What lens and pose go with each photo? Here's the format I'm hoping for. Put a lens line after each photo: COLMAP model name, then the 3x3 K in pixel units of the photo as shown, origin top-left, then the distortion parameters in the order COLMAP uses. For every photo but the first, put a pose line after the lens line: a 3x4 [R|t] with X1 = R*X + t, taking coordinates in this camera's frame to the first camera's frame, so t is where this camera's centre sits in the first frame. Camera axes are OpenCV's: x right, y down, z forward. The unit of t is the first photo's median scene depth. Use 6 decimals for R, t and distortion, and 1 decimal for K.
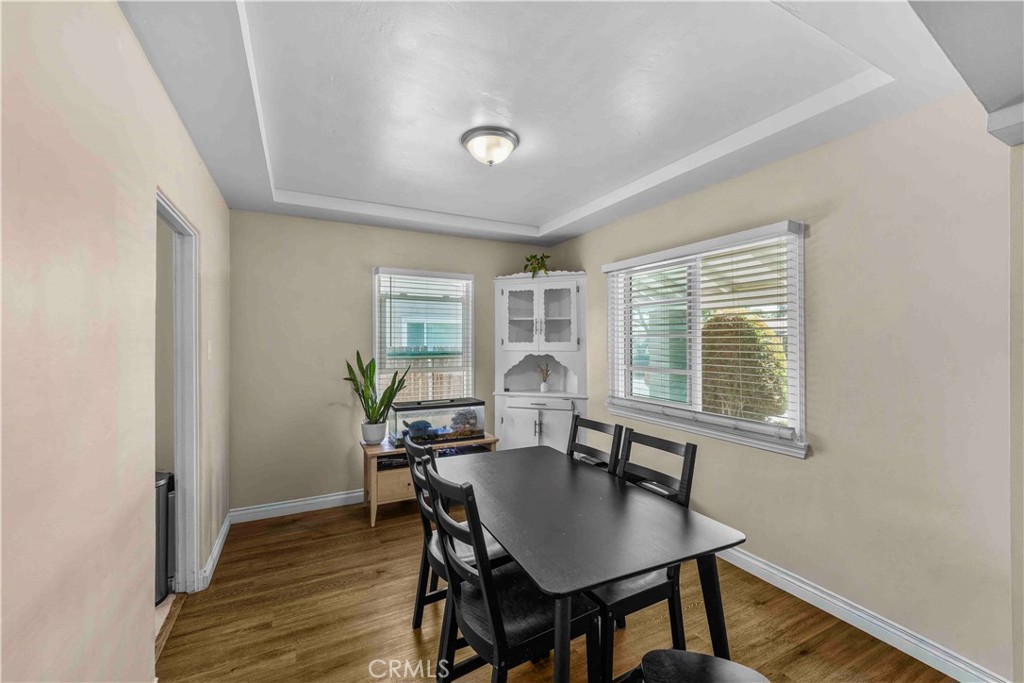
lens RADIAL K [[413.0, 0, 510.8], [0, 413.0, 344.0], [0, 0, 1]] dist [-0.000407, -0.000081]
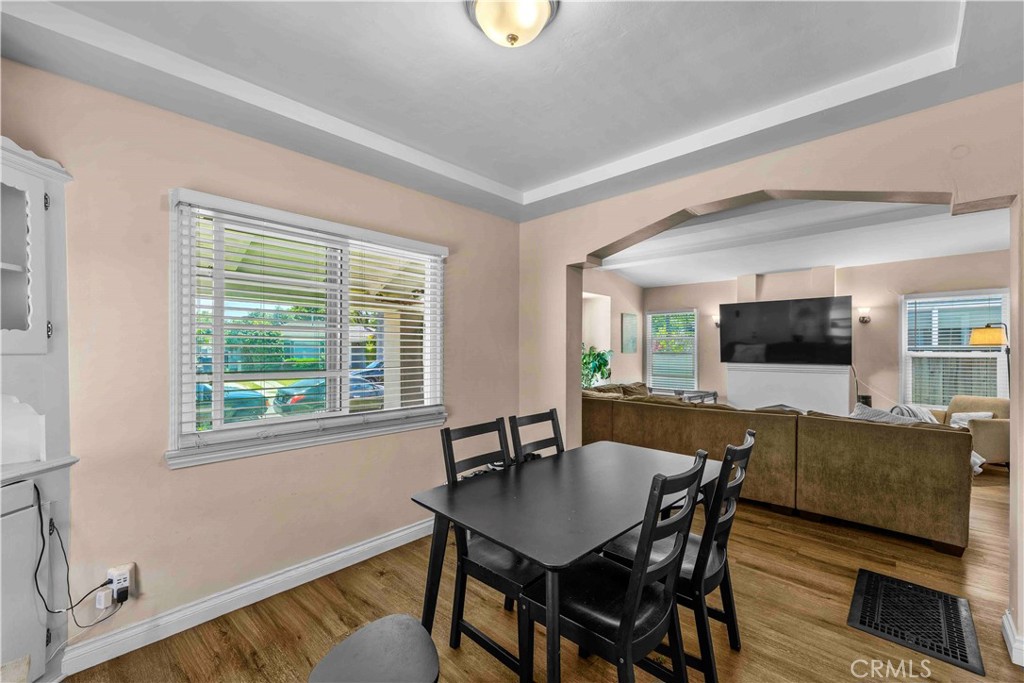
lens RADIAL K [[421.4, 0, 511.8], [0, 421.4, 347.1], [0, 0, 1]] dist [0.000211, 0.000031]
pose [[-0.337545, 0.002861, 0.941305, -0.567855], [0.004333, 0.999990, -0.001486, 0.020033], [-0.941299, 0.003577, -0.337554, 1.054928]]
